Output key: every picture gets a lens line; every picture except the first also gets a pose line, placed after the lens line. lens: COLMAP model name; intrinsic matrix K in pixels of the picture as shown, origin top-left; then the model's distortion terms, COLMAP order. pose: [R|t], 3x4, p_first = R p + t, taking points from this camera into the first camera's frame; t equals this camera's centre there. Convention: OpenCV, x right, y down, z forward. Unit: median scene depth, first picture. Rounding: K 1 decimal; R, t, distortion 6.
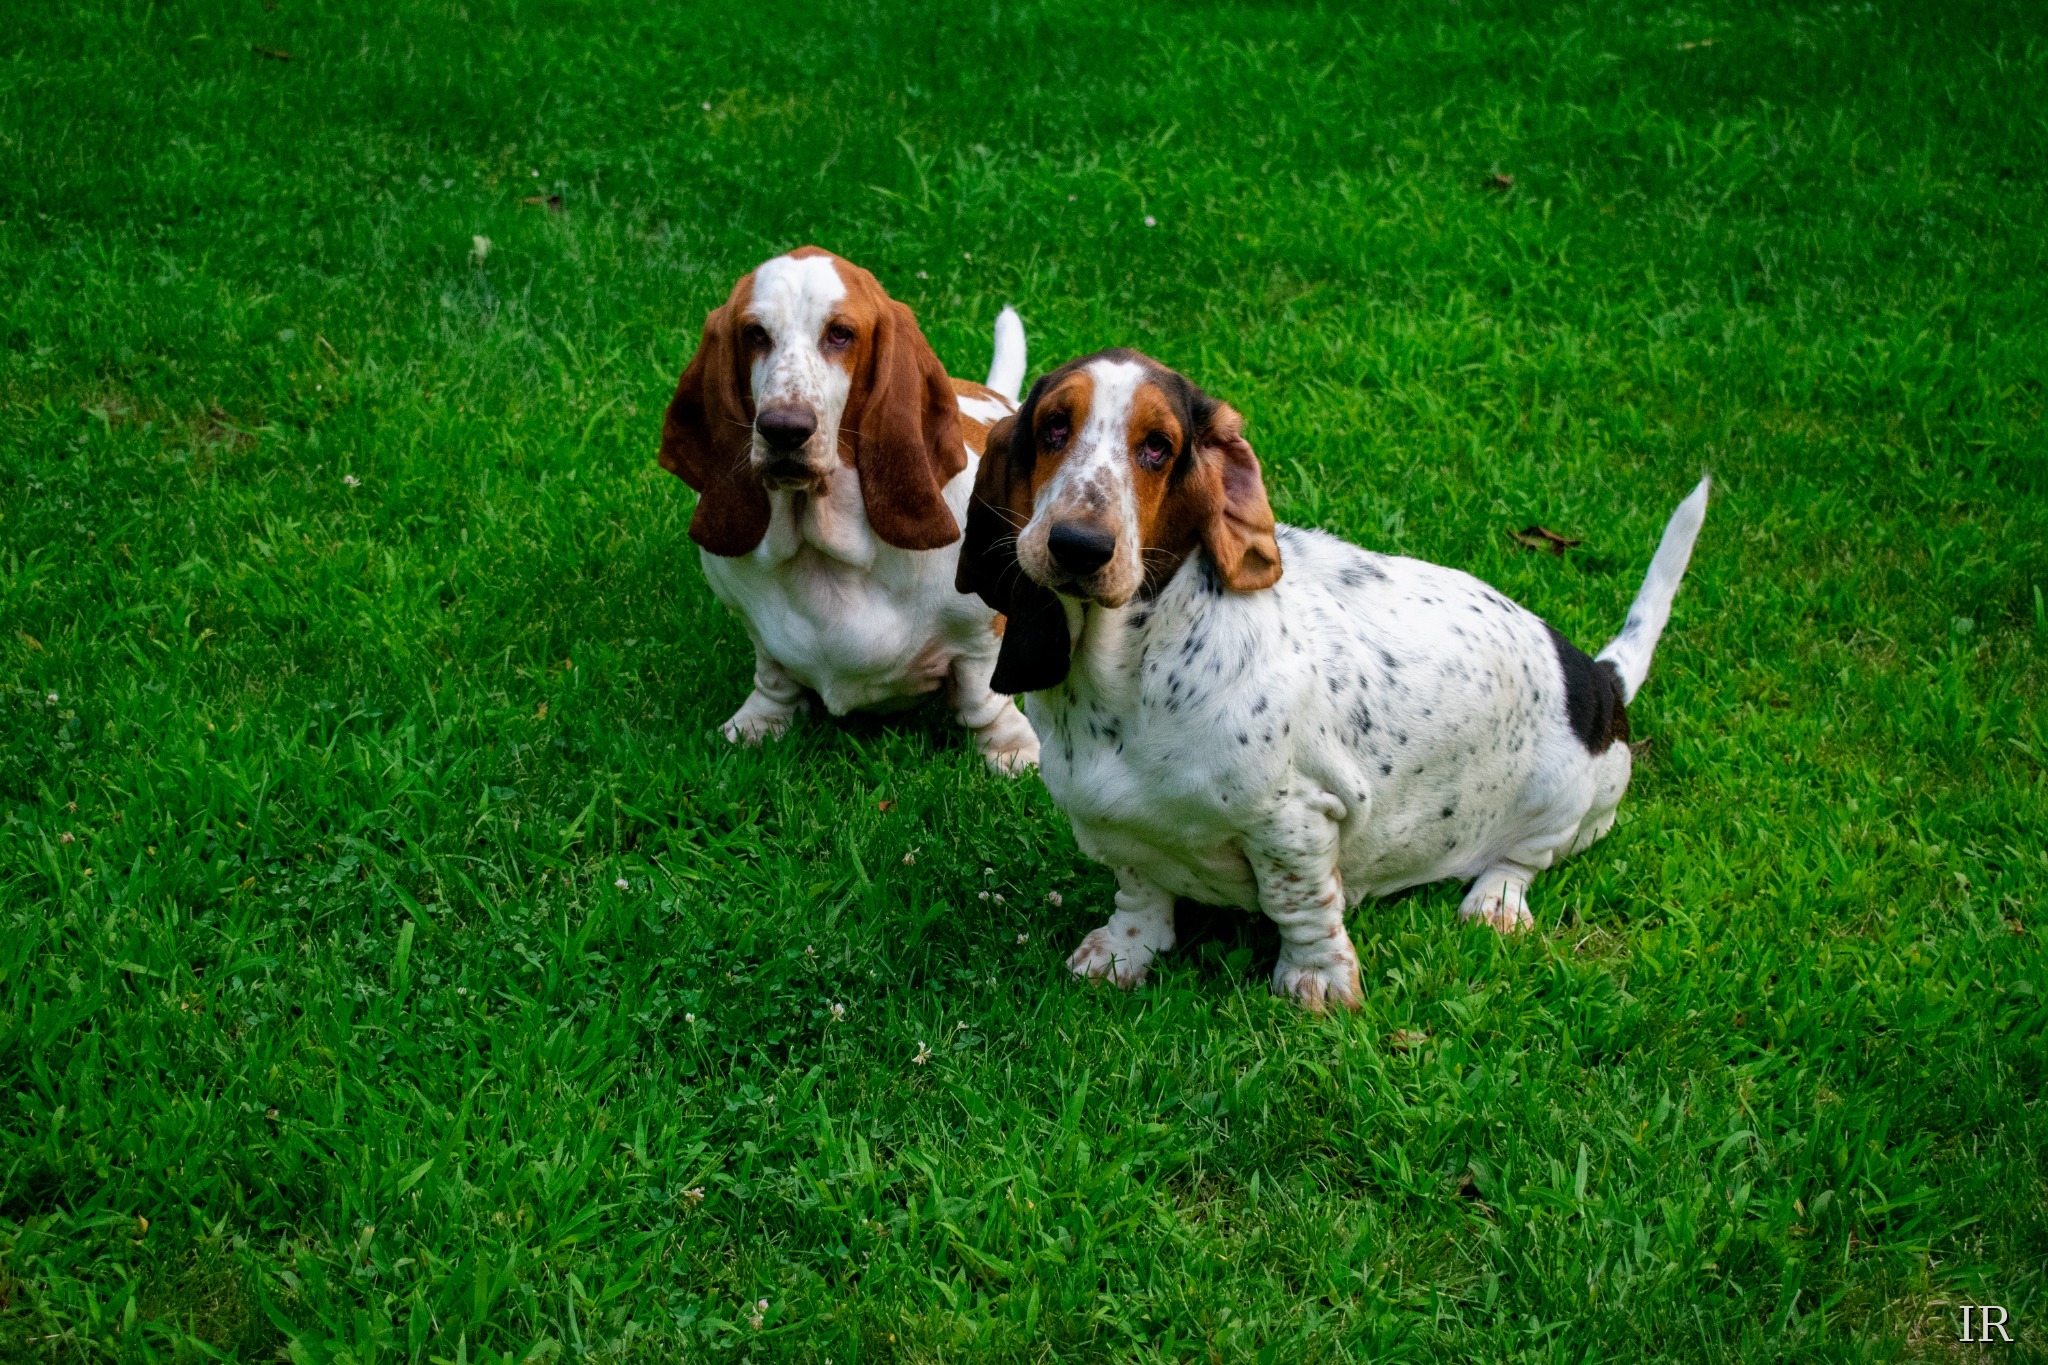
lens RADIAL K [[3187.5, 0, 1024.0], [0, 3187.5, 682.5], [0, 0, 1]] dist [-0.001946, 0.024391]
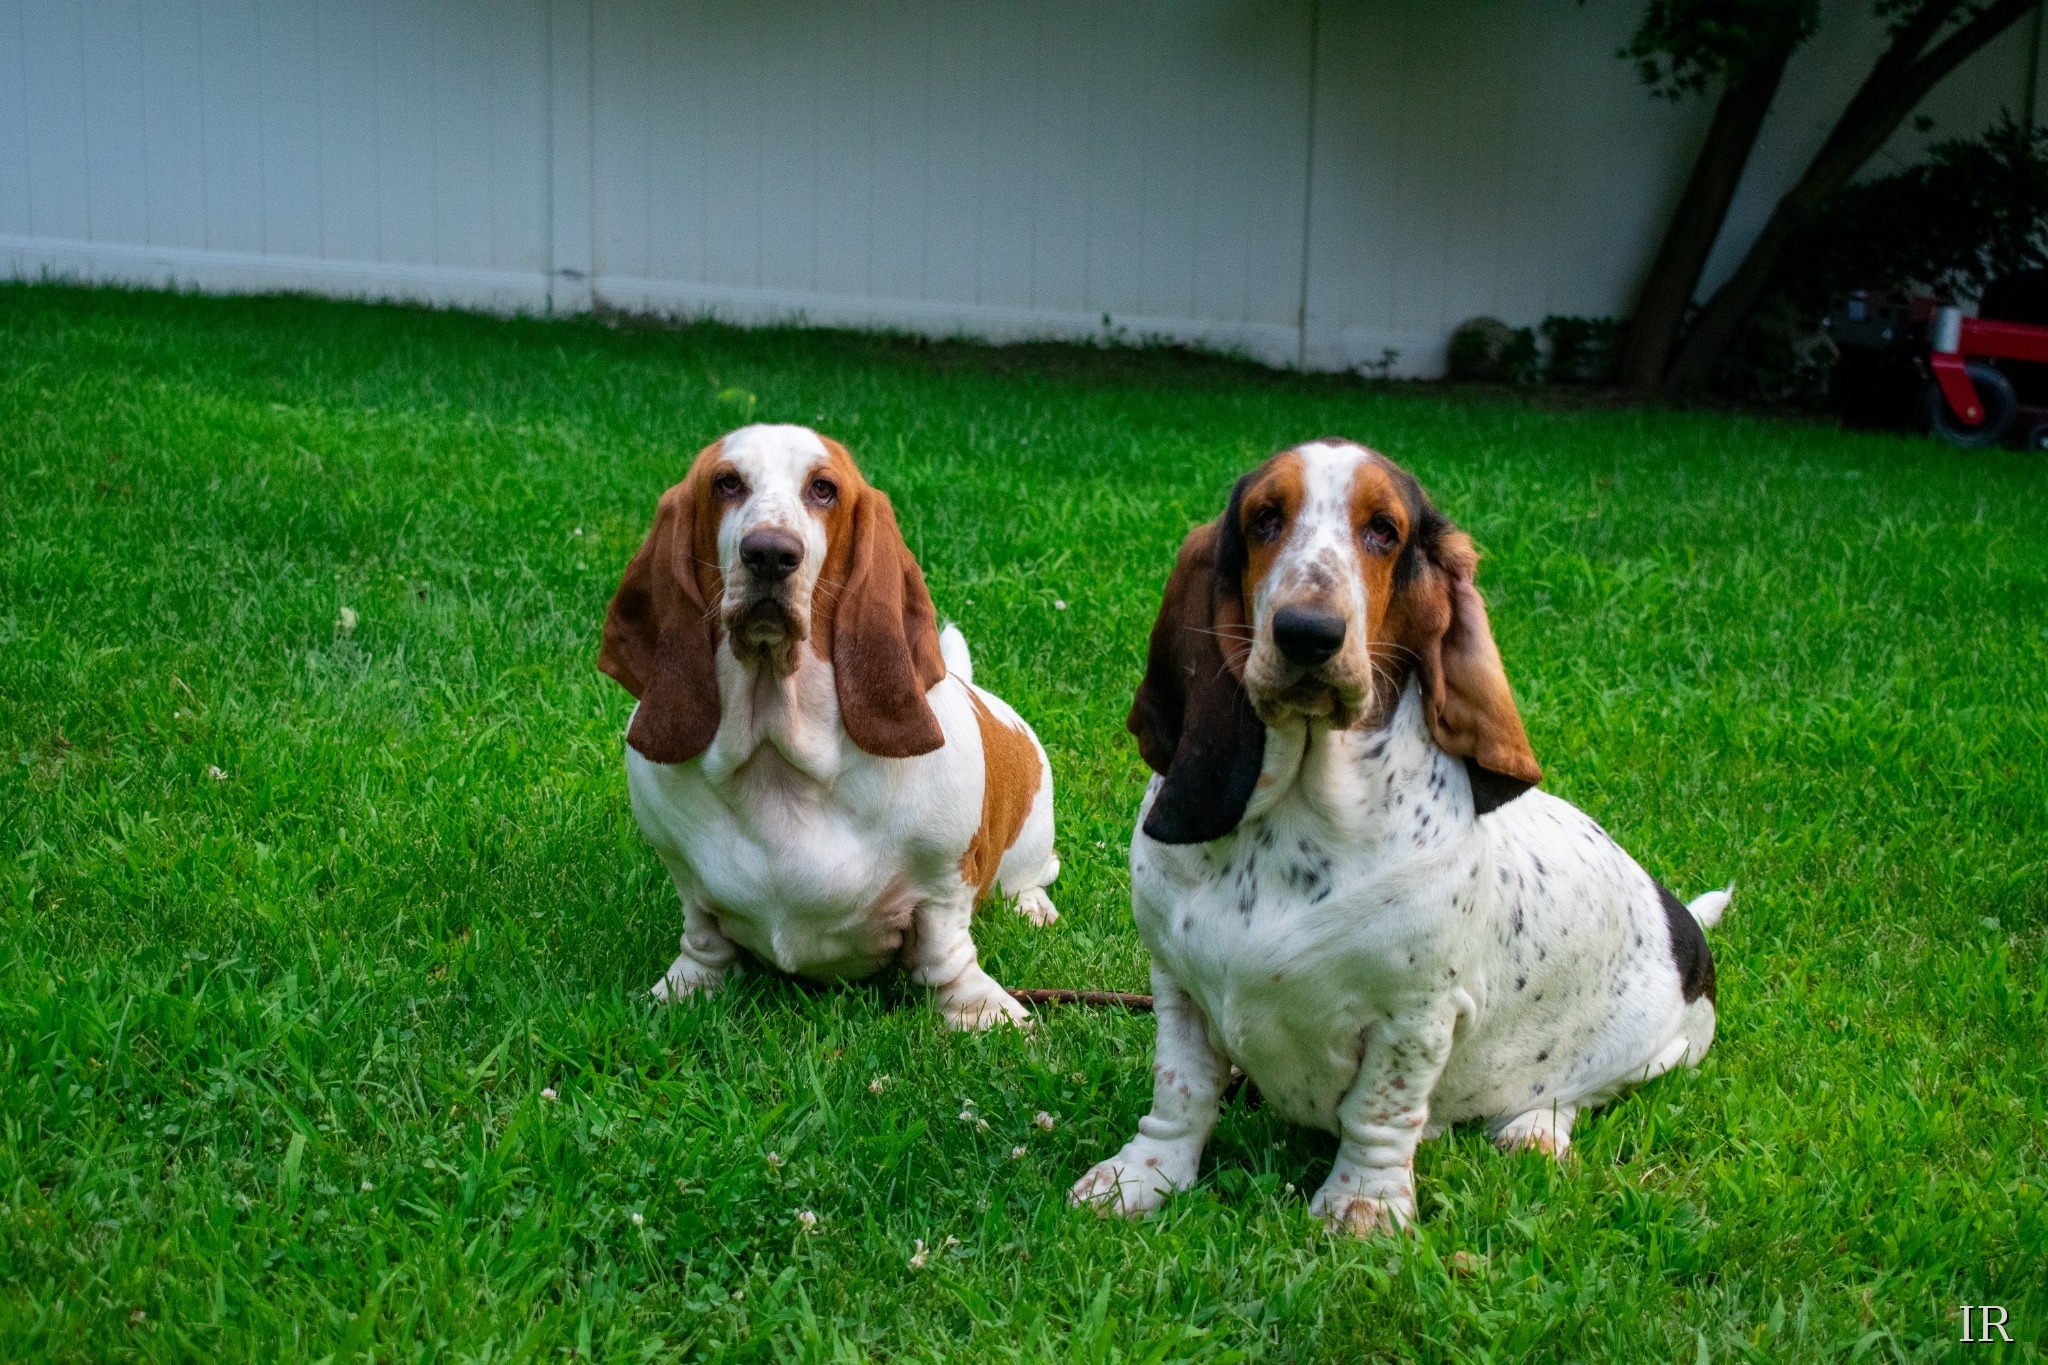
lens RADIAL K [[3187.5, 0, 1024.0], [0, 3187.5, 682.5], [0, 0, 1]] dist [-0.001946, 0.024391]
pose [[0.997139, 0.028978, 0.069814, -0.062009], [-0.013281, 0.976394, -0.215589, 0.139508], [-0.074413, 0.214045, 0.973985, 0.122416]]
